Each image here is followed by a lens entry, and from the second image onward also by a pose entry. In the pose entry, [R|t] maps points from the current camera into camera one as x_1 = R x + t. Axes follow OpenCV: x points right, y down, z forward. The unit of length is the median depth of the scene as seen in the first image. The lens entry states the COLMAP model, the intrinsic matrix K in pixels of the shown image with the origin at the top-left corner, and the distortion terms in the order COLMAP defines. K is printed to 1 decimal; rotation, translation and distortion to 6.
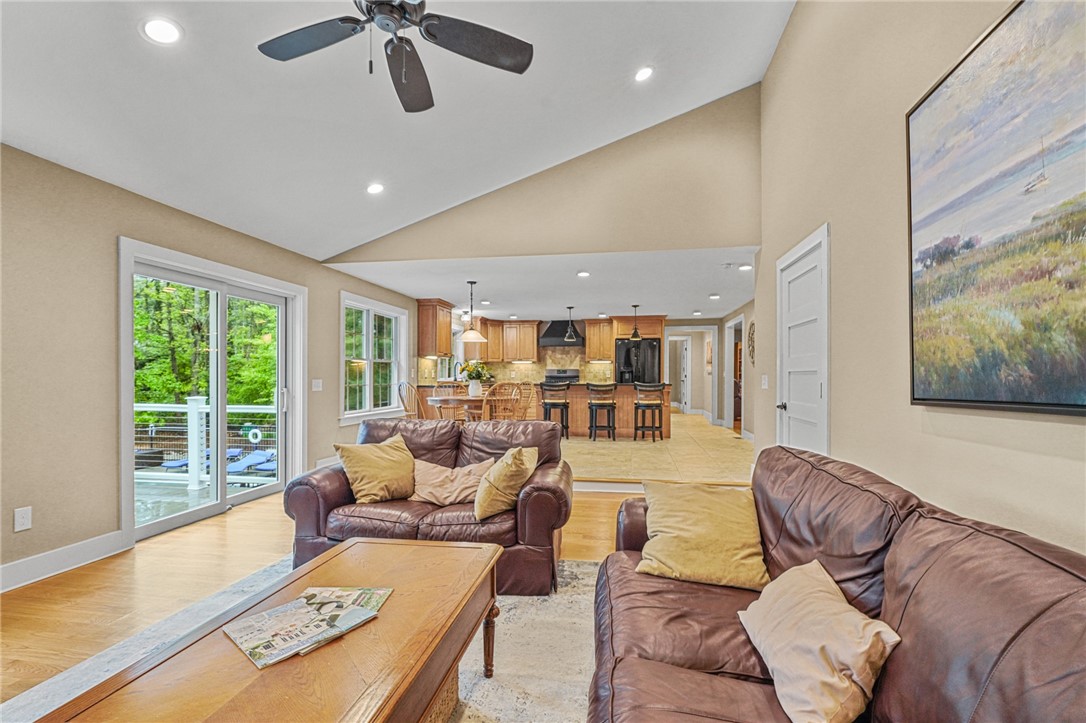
lens RADIAL K [[507.9, 0, 539.6], [0, 507.9, 376.5], [0, 0, 1]] dist [-0.002094, 0.000261]
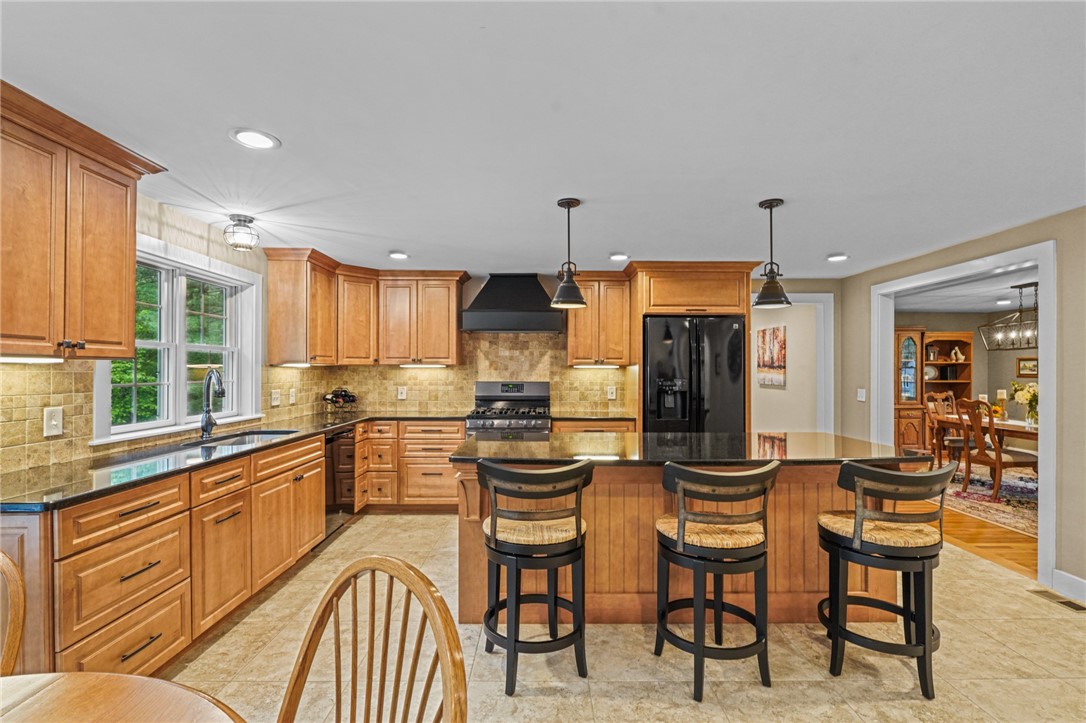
lens RADIAL K [[497.7, 0, 544.8], [0, 497.7, 368.0], [0, 0, 1]] dist [-0.002908, -0.000117]
pose [[0.983298, 0.003048, 0.181975, -0.023488], [-0.002347, 0.999989, -0.004072, -0.066857], [-0.181986, 0.003577, 0.983295, 1.485630]]
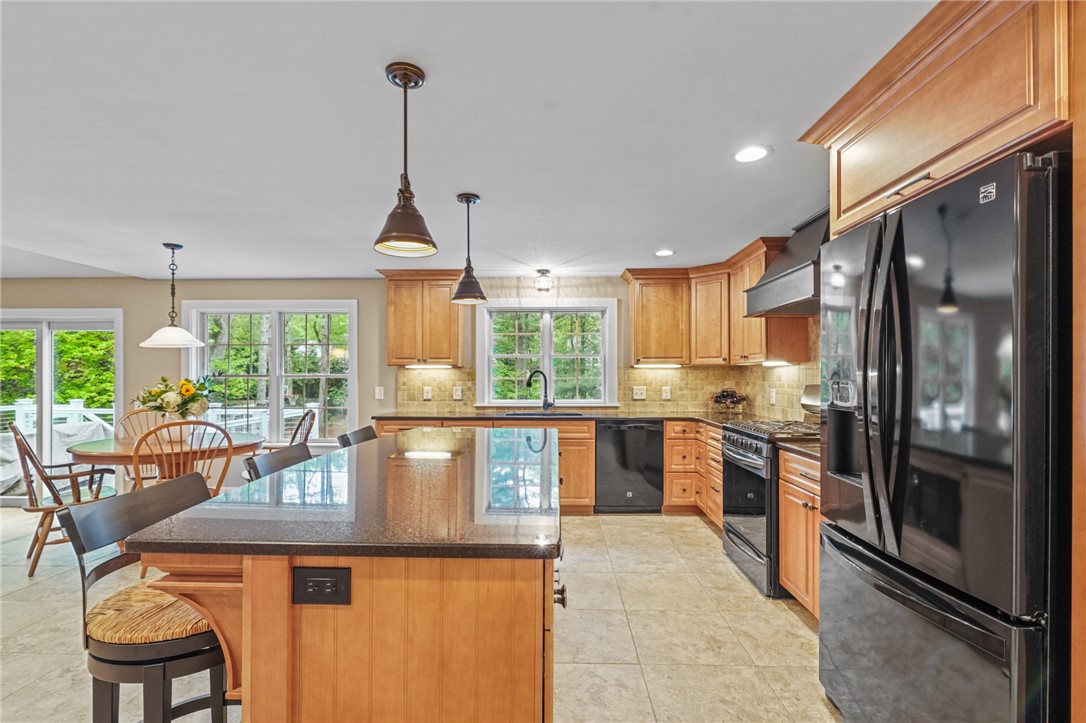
lens RADIAL K [[497.6, 0, 544.3], [0, 497.6, 377.7], [0, 0, 1]] dist [-0.003063, -0.000168]
pose [[0.145327, 0.006053, -0.989365, 0.792904], [0.001556, 0.999979, 0.006346, -0.055713], [0.989382, -0.002461, 0.145314, 2.133408]]
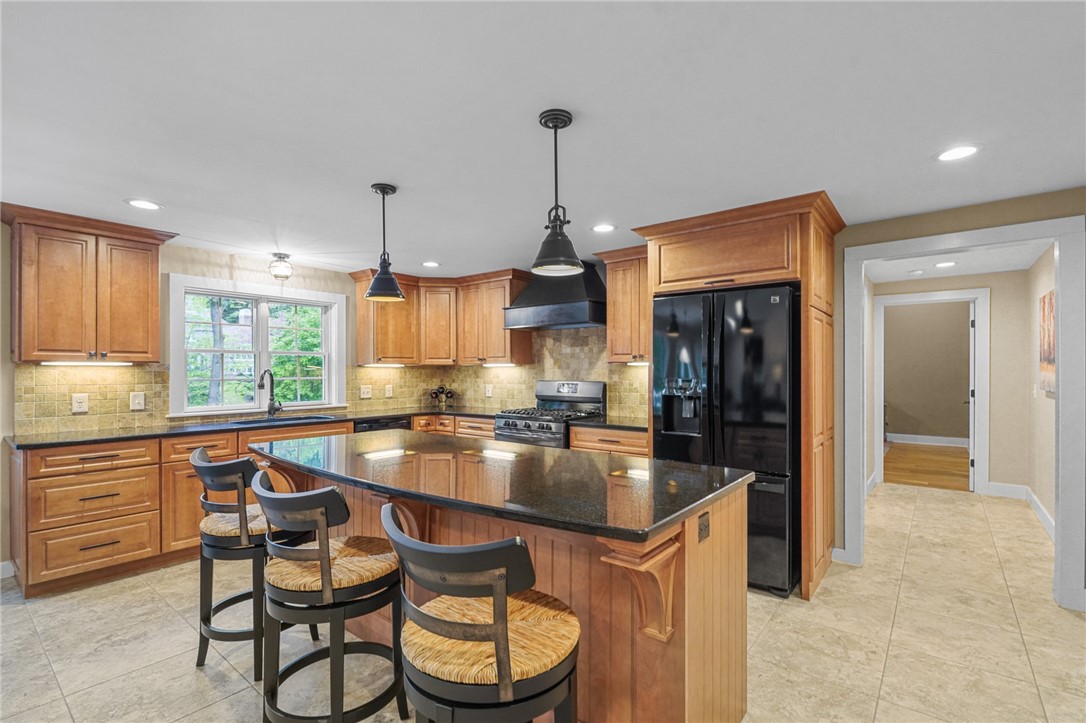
lens RADIAL K [[495.6, 0, 542.9], [0, 495.6, 371.1], [0, 0, 1]] dist [-0.004140, -0.000518]
pose [[0.877482, -0.001337, -0.479608, 0.594700], [0.002471, 0.999995, 0.001733, -0.062597], [0.479604, -0.002706, 0.877481, 1.682835]]
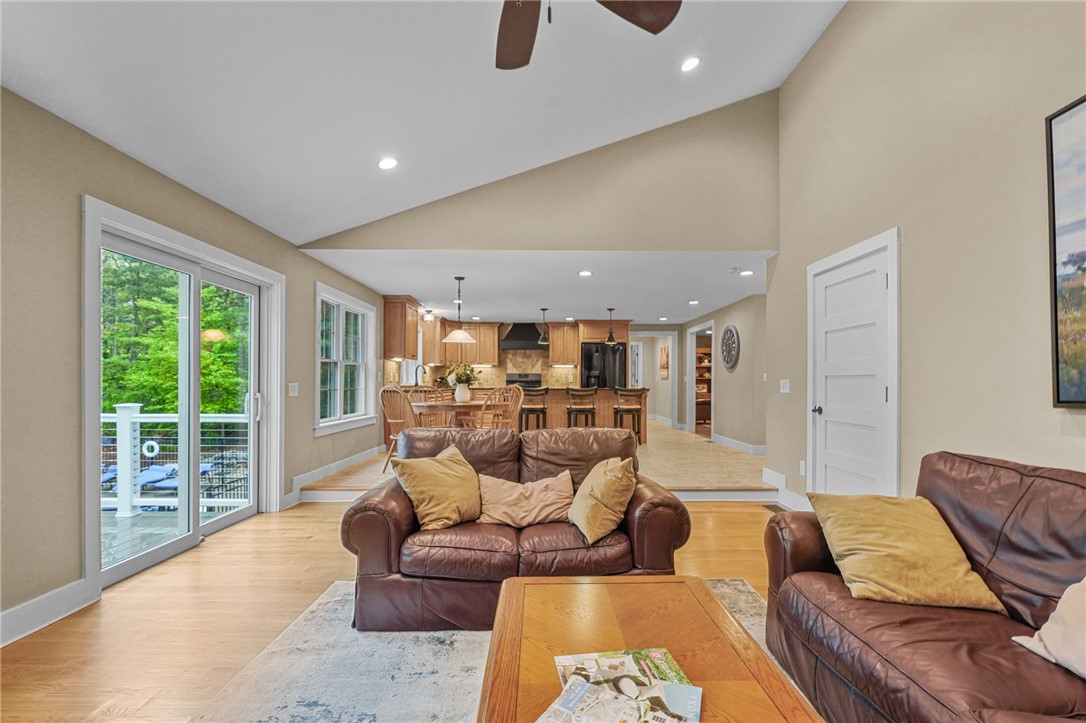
lens RADIAL K [[511.4, 0, 546.2], [0, 511.4, 380.2], [0, 0, 1]] dist [-0.002407, 0.000135]
pose [[0.984527, 0.002867, 0.175208, -0.224332], [-0.002353, 0.999992, -0.003140, 0.004051], [-0.175216, 0.002679, 0.984526, 0.096835]]
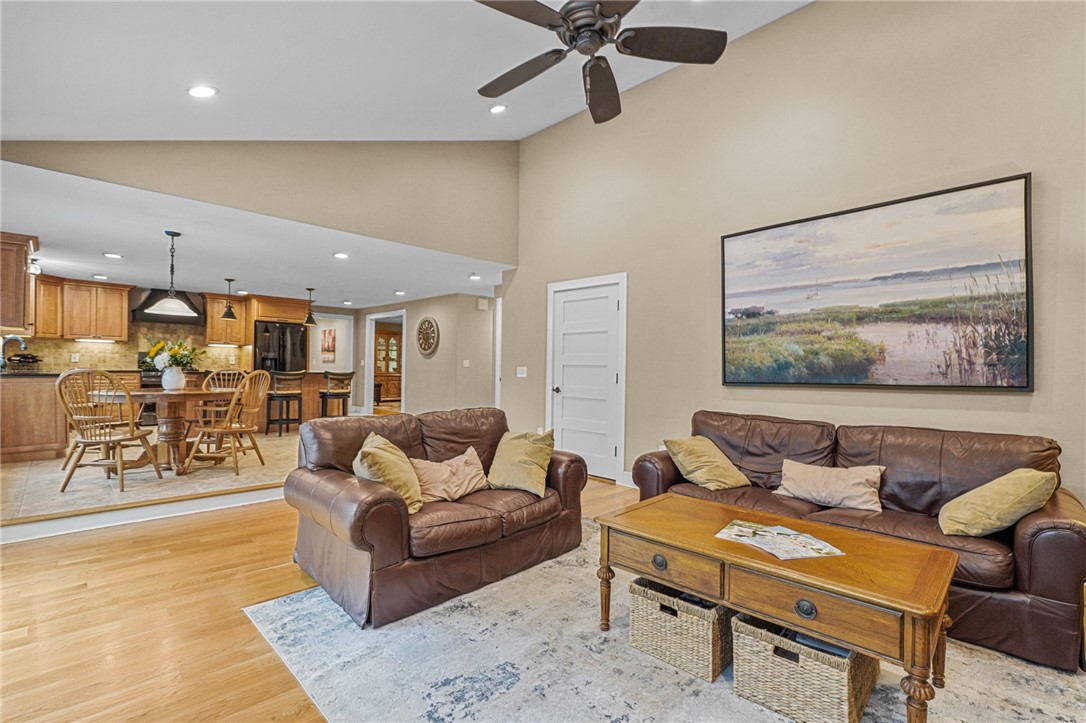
lens RADIAL K [[497.7, 0, 544.8], [0, 497.7, 368.0], [0, 0, 1]] dist [-0.002908, -0.000117]
pose [[0.576494, 0.009587, 0.817045, -0.648368], [-0.016316, 0.999867, -0.000220, -0.000383], [-0.816939, -0.013204, 0.576573, 0.236792]]
